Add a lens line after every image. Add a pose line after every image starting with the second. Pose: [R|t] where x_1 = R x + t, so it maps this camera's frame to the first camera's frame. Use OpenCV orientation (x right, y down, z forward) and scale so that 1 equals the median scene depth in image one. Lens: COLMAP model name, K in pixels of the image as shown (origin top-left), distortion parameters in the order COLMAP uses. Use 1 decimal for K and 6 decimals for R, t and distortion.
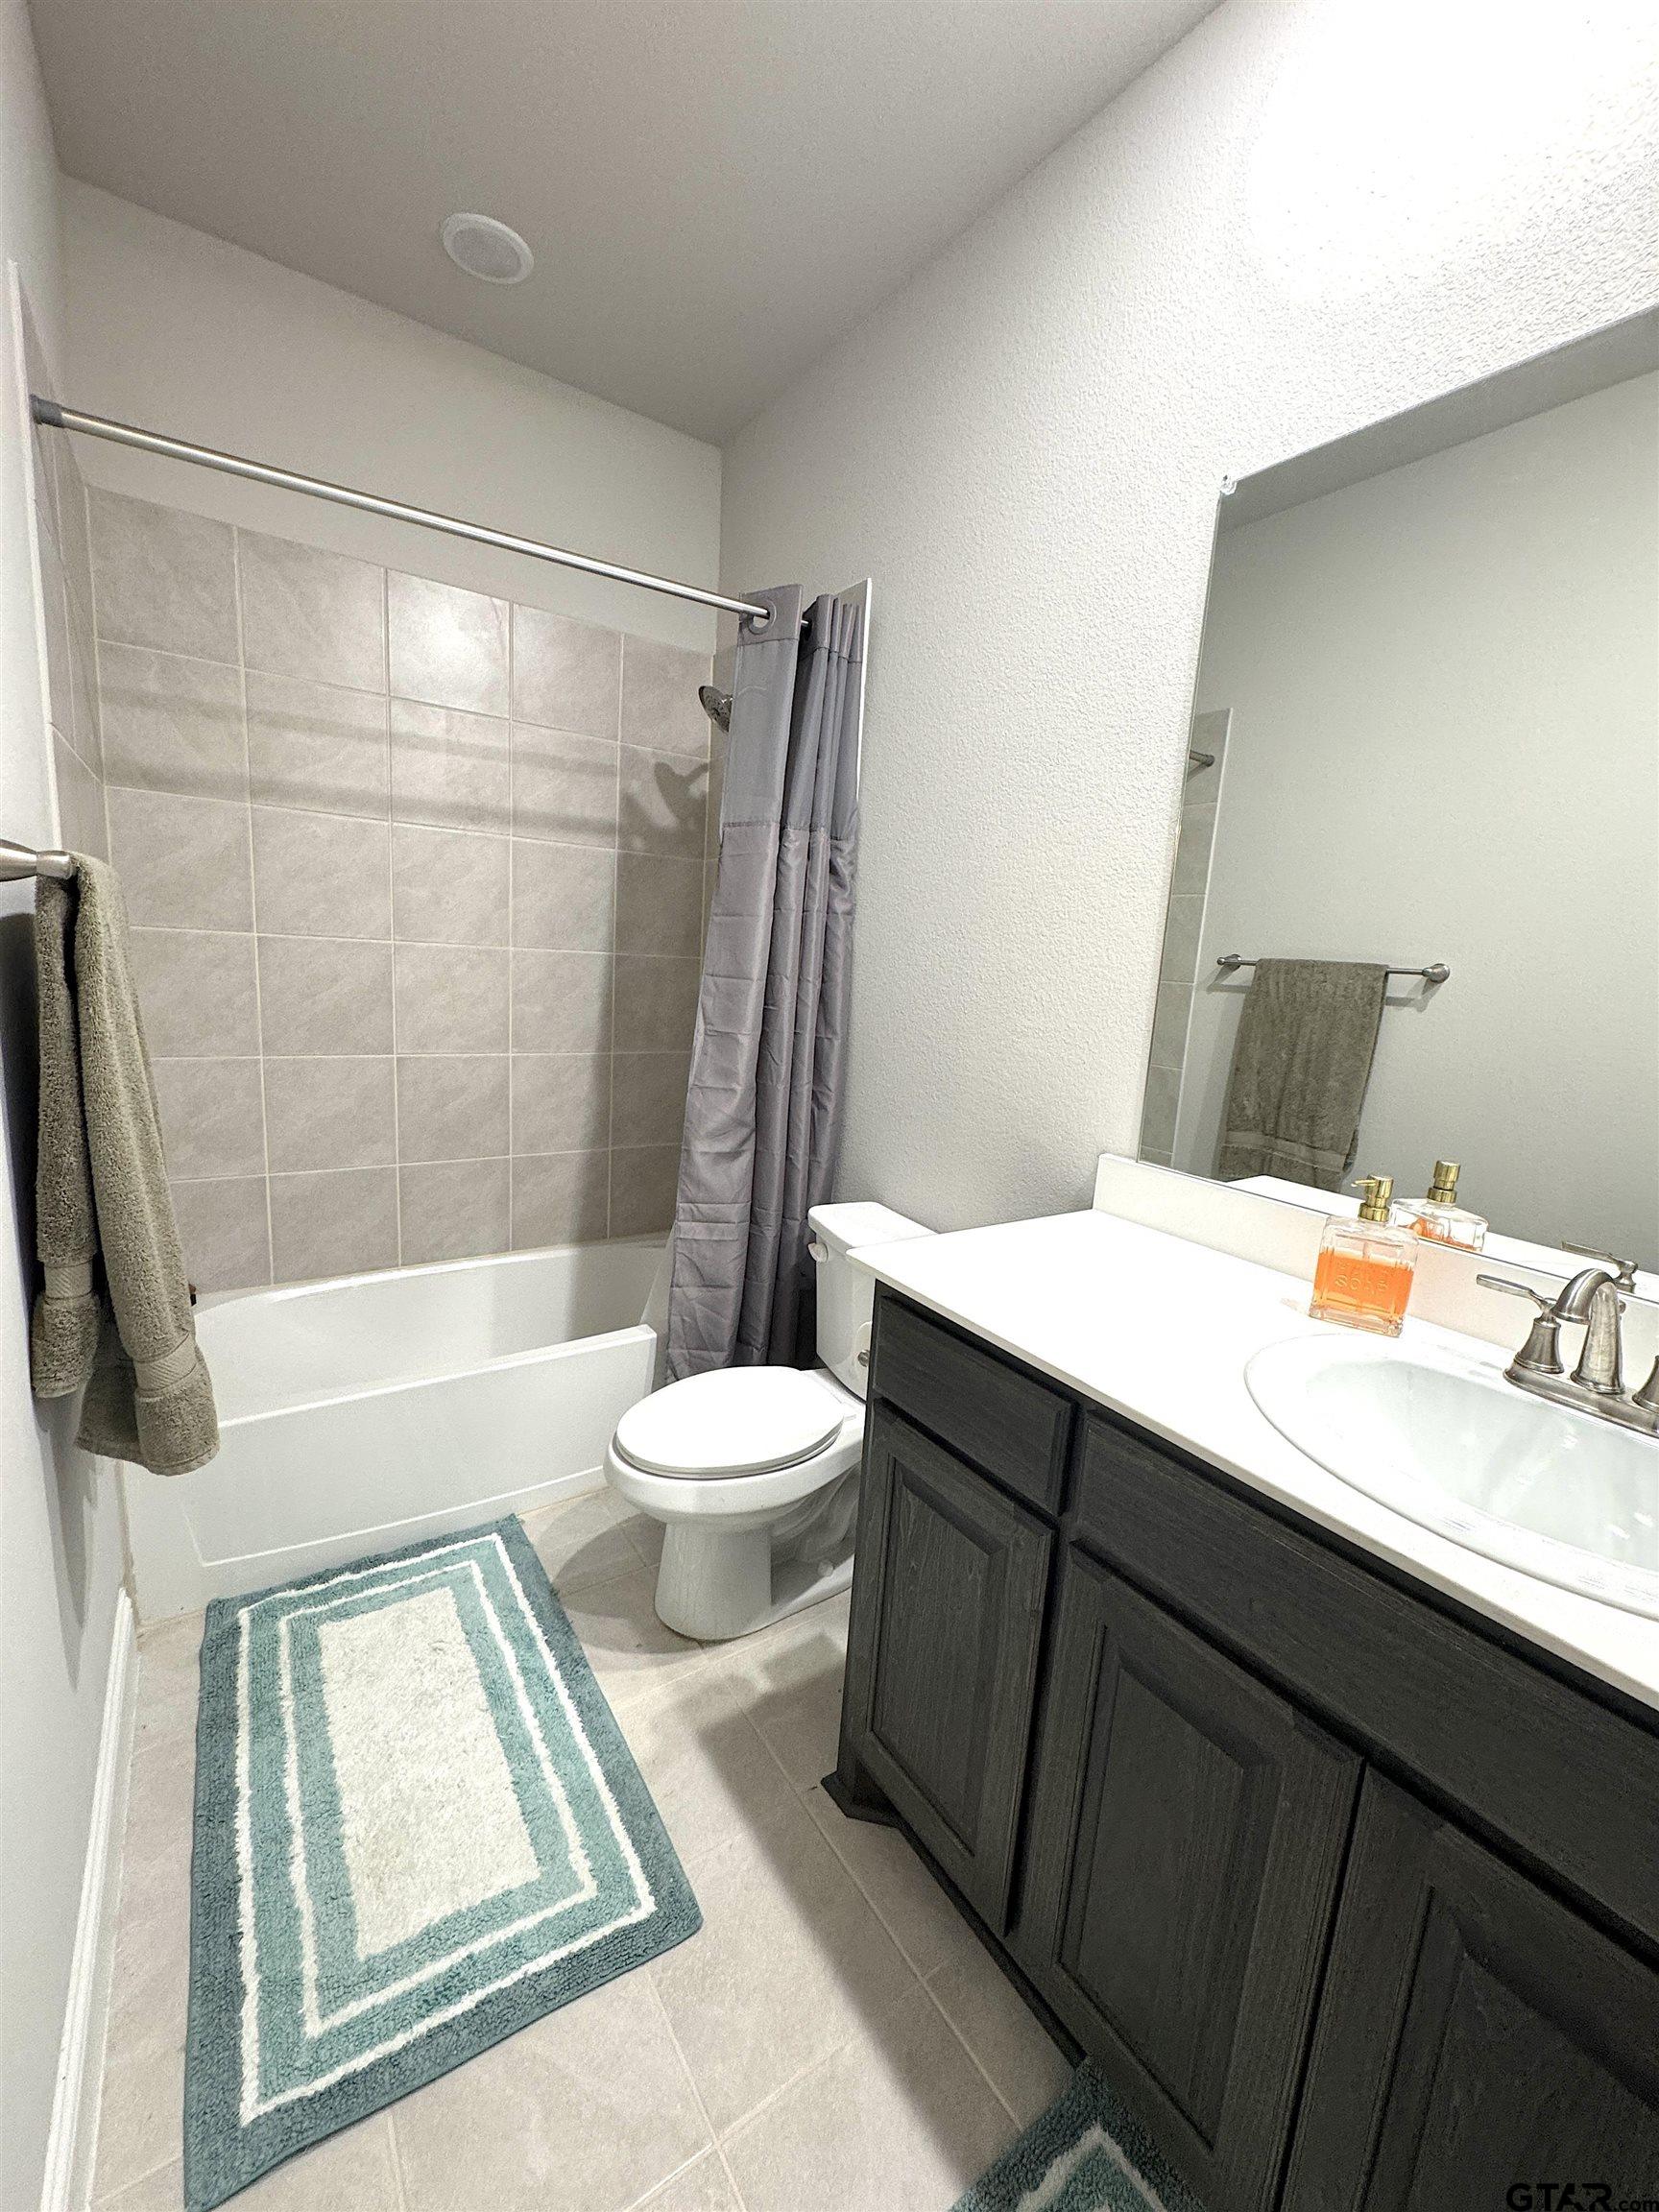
lens RADIAL K [[879.7, 0, 830.1], [0, 879.7, 1131.9], [0, 0, 1]] dist [-0.002225, 0.000363]
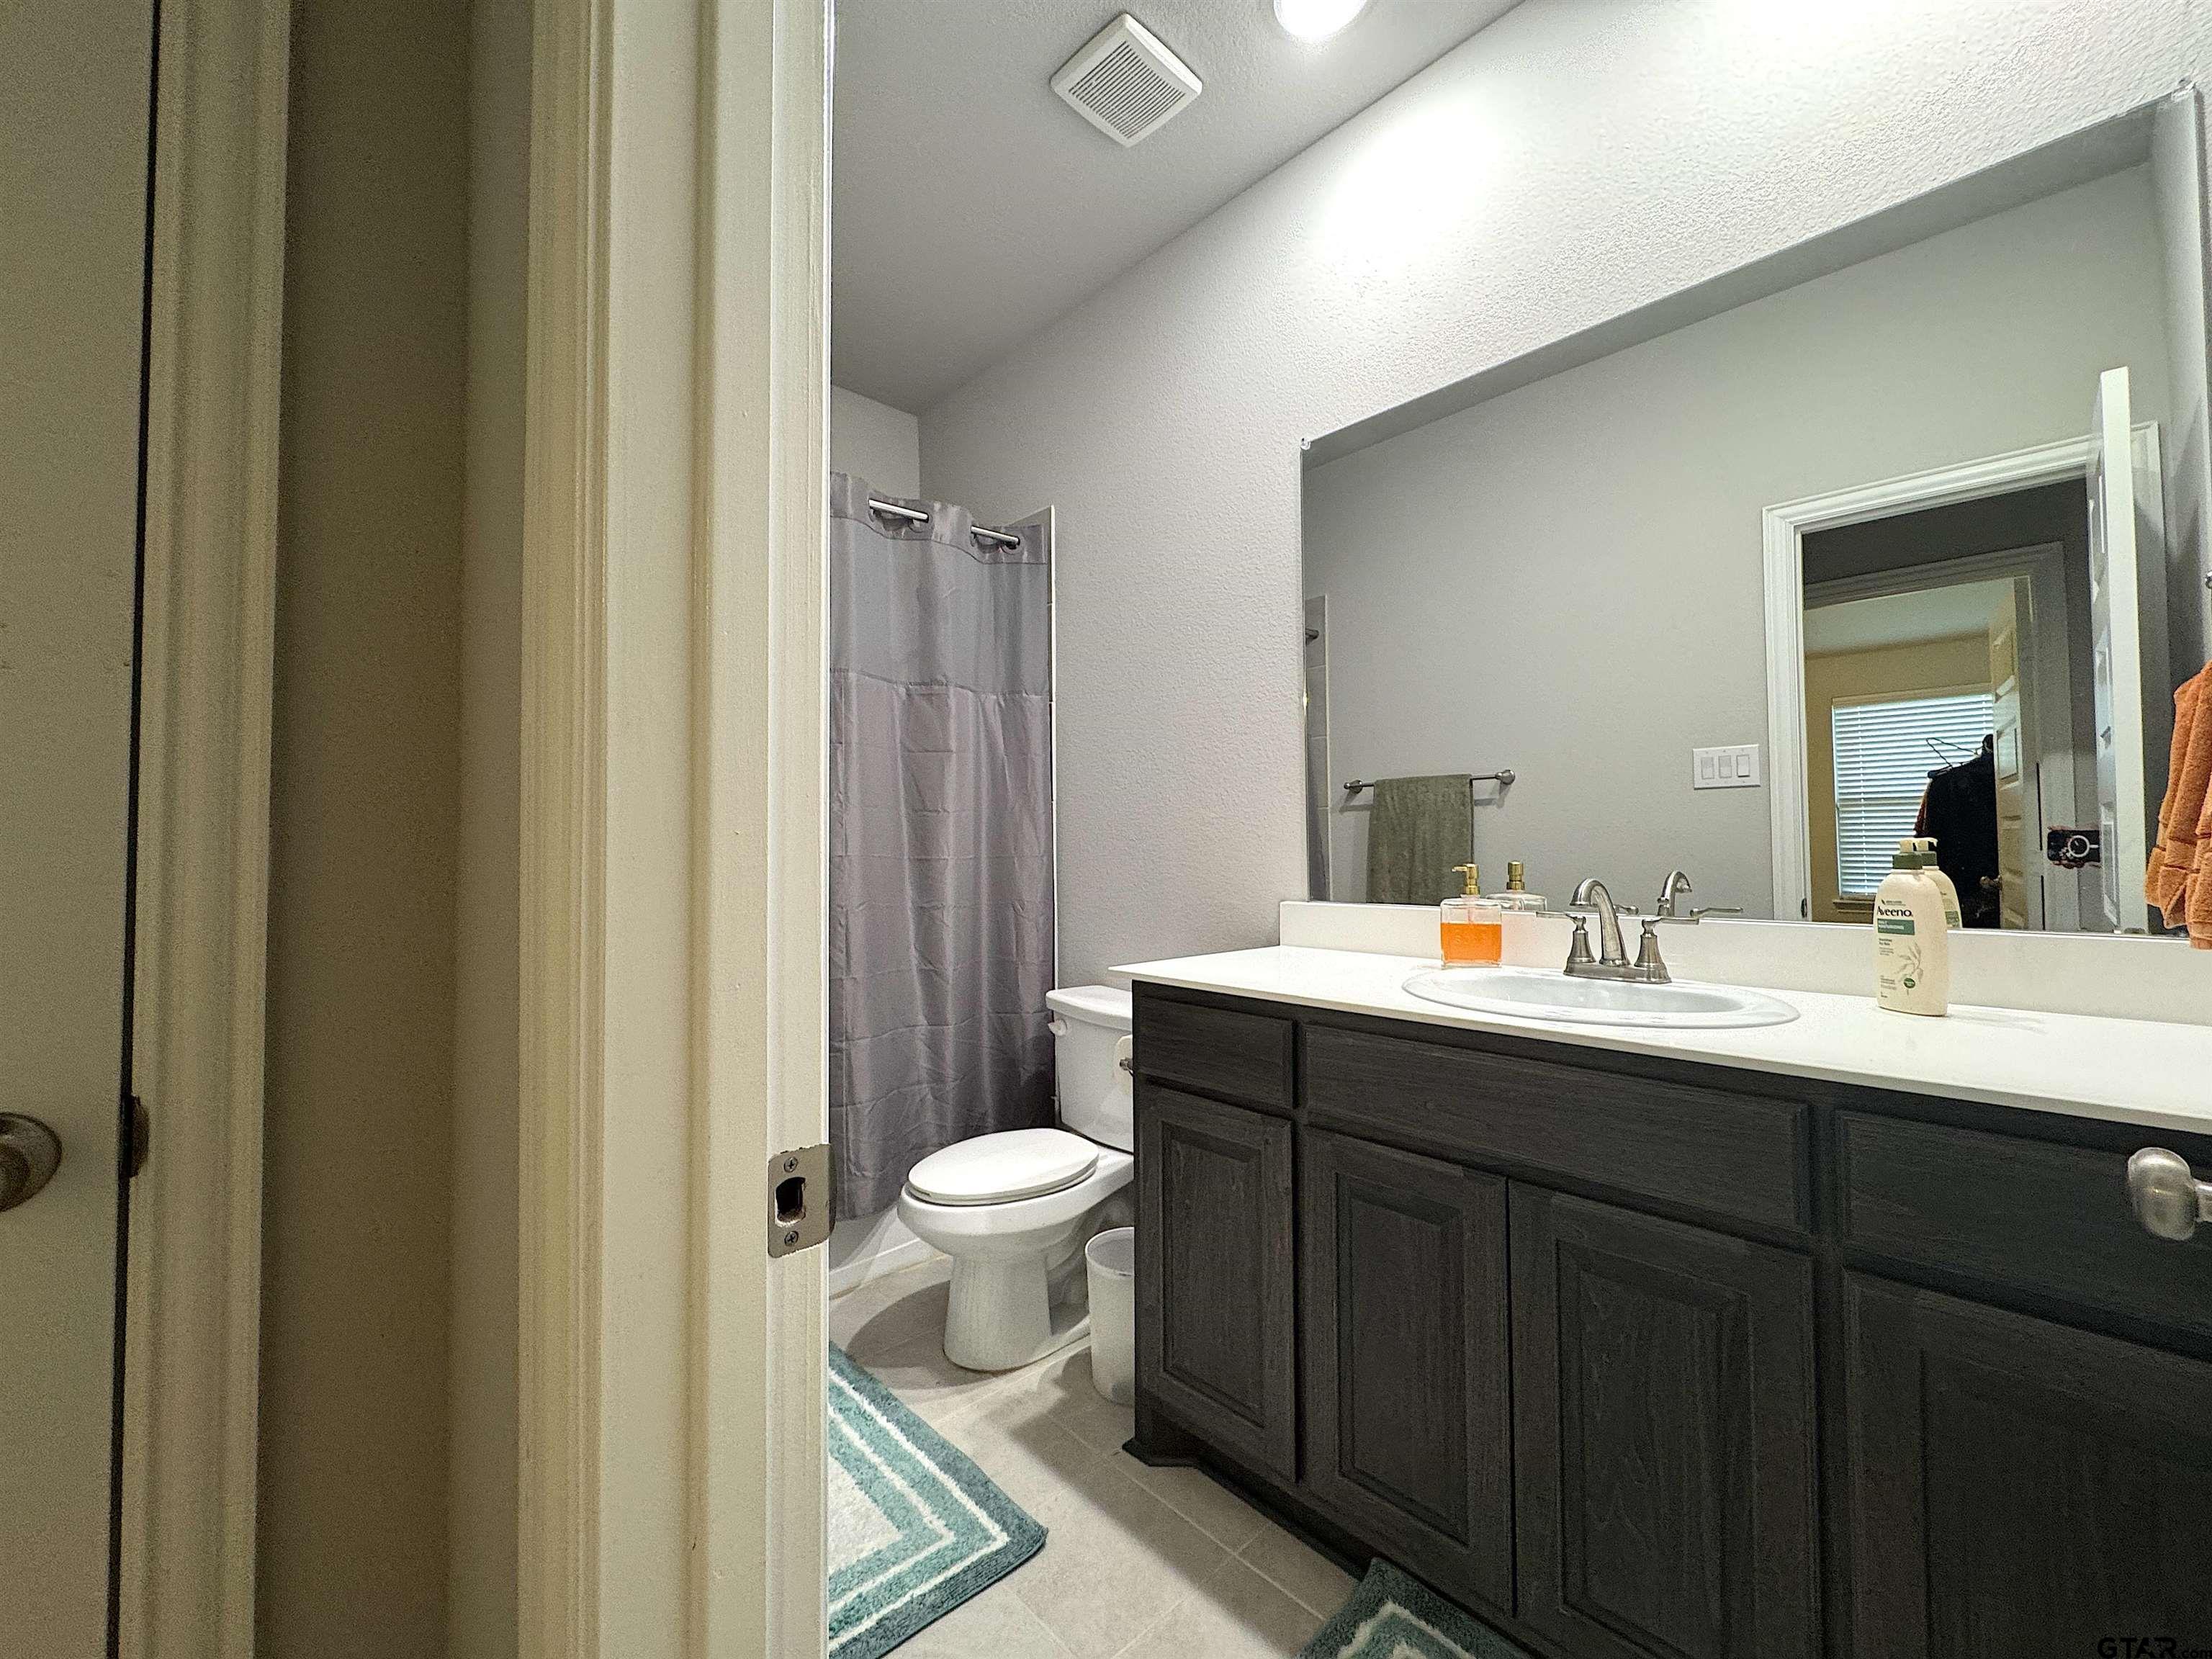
lens RADIAL K [[883.4, 0, 1105.0], [0, 883.4, 827.4], [0, 0, 1]] dist [-0.003135, 0.000723]
pose [[0.987386, -0.061343, 0.145964, -0.139440], [0.089495, 0.976728, -0.194918, 0.144371], [-0.130611, 0.205523, 0.969898, -0.268131]]
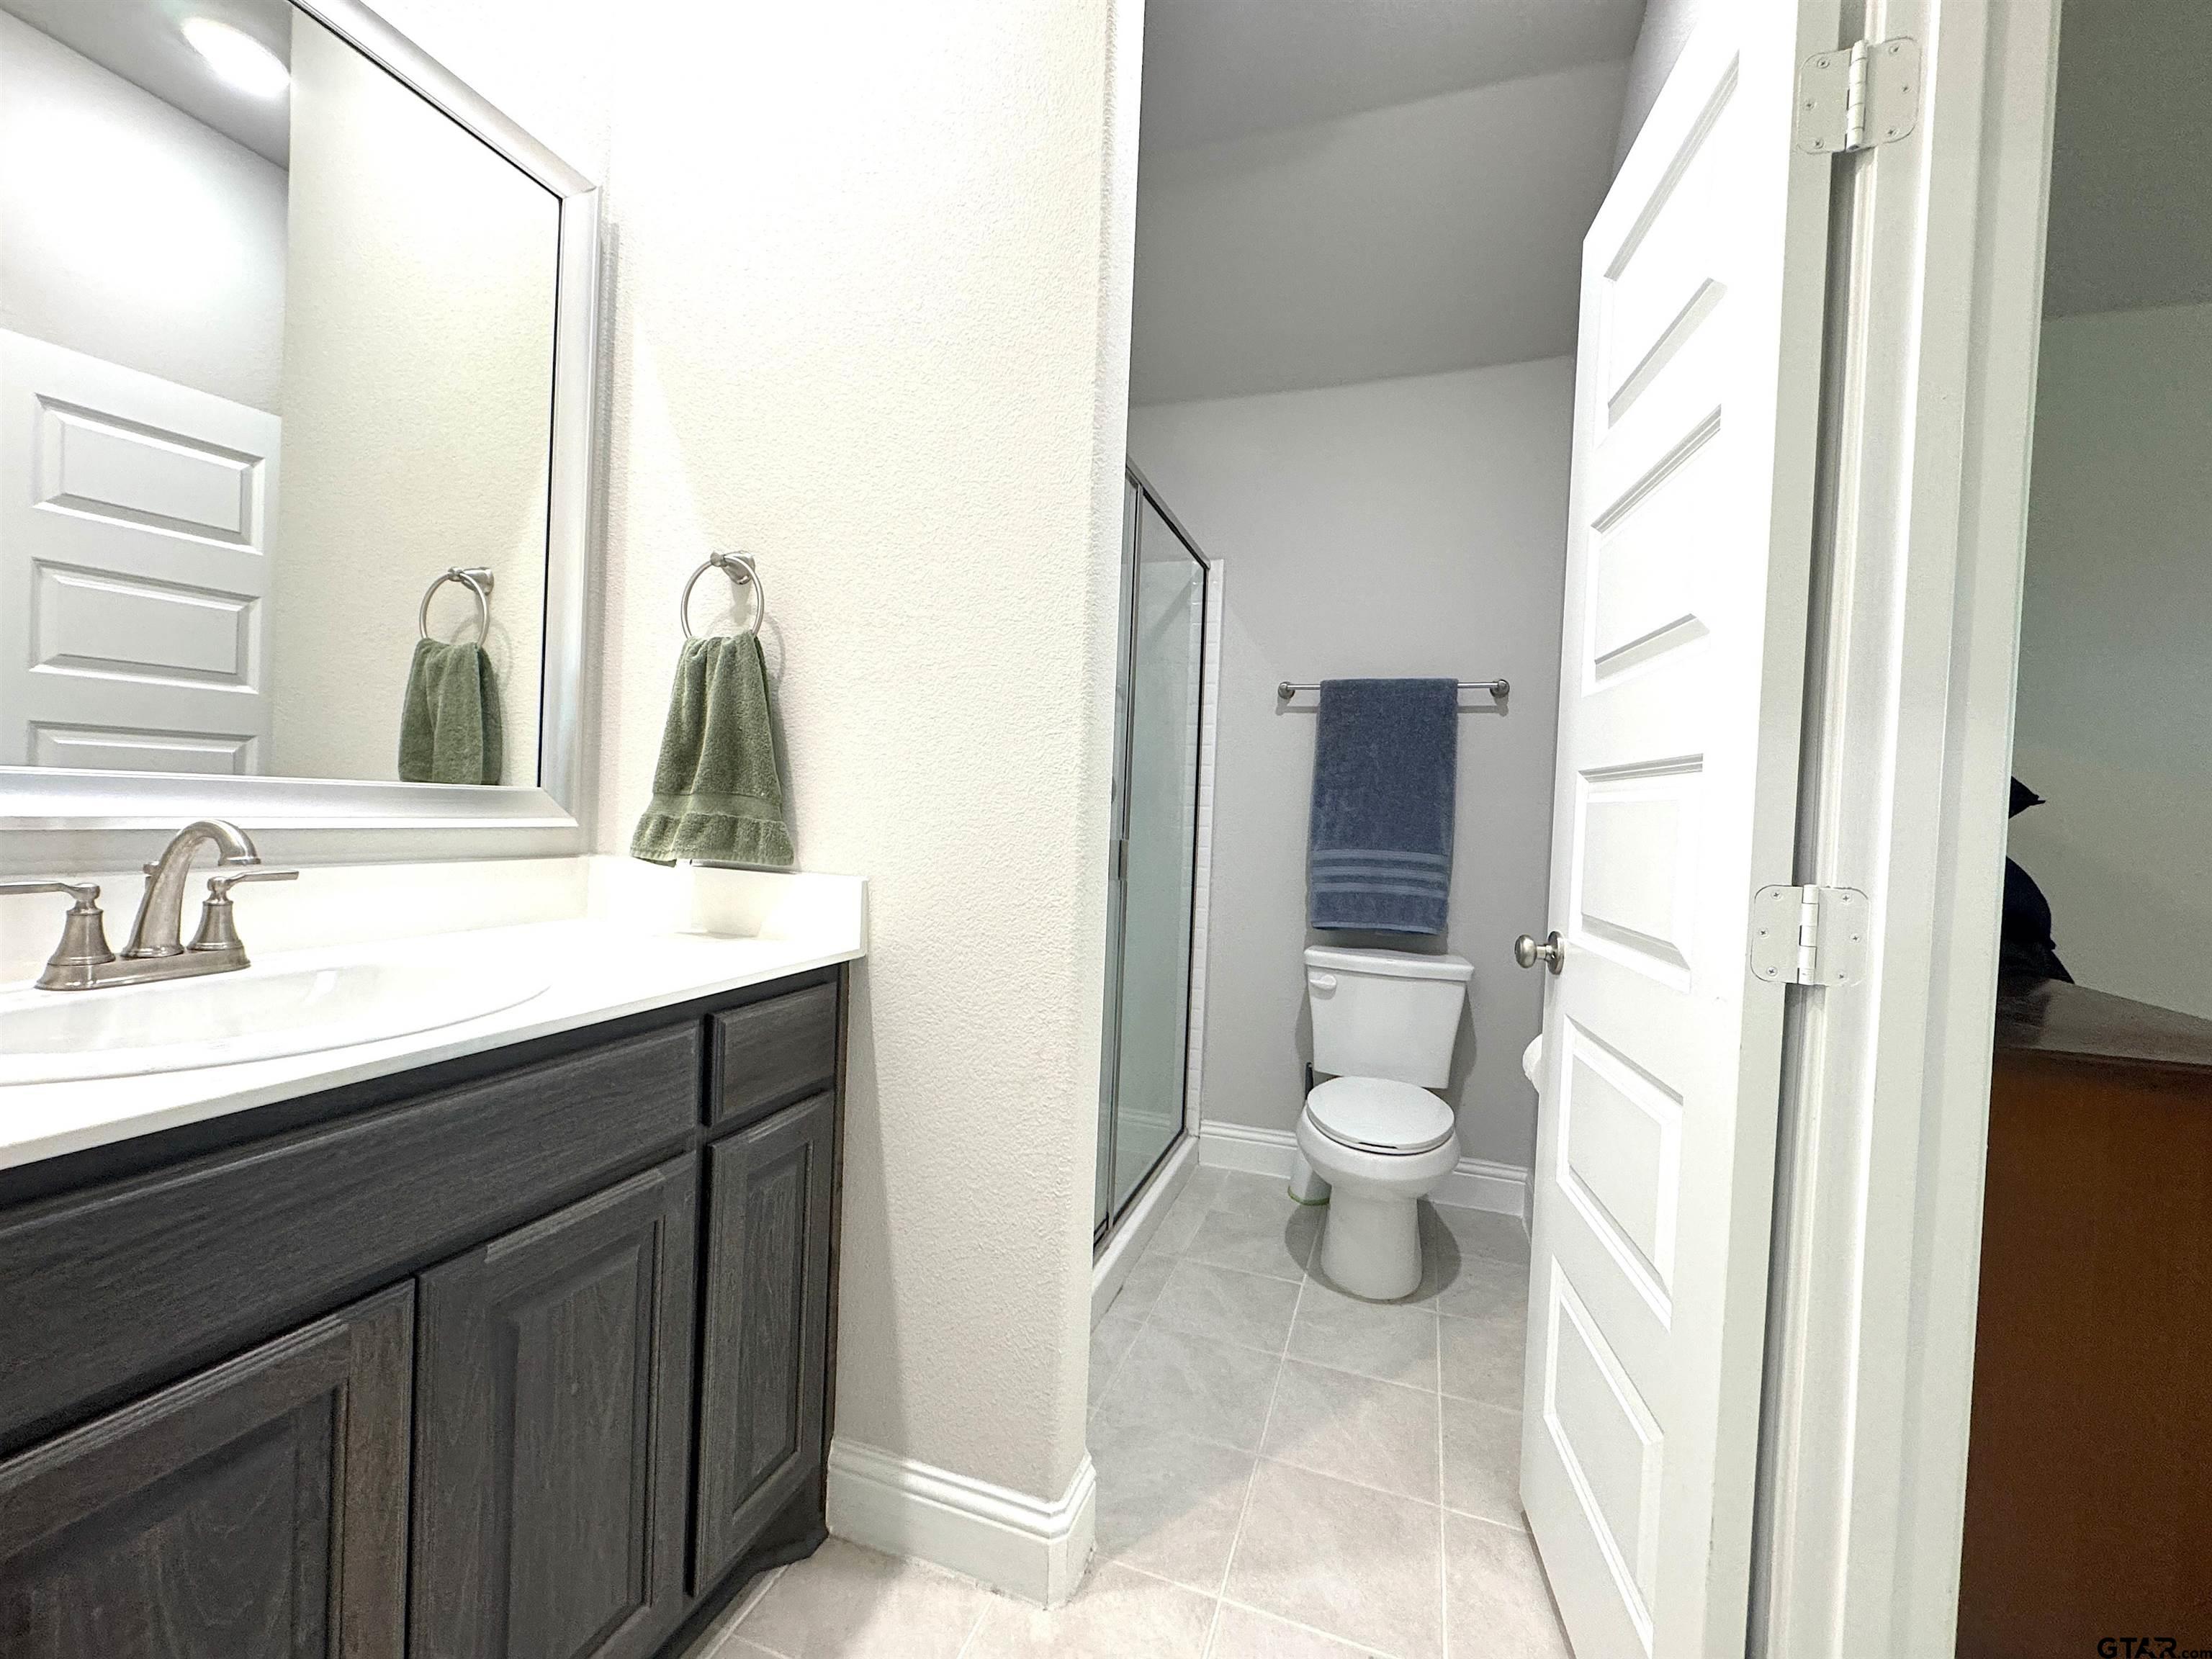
lens RADIAL K [[886.4, 0, 1107.2], [0, 886.4, 830.5], [0, 0, 1]] dist [-0.001778, 0.000223]
pose [[-0.587133, -0.101958, 0.803044, -0.305216], [0.071298, 0.981667, 0.176766, 0.021370], [-0.806344, 0.161041, -0.569100, 0.358642]]
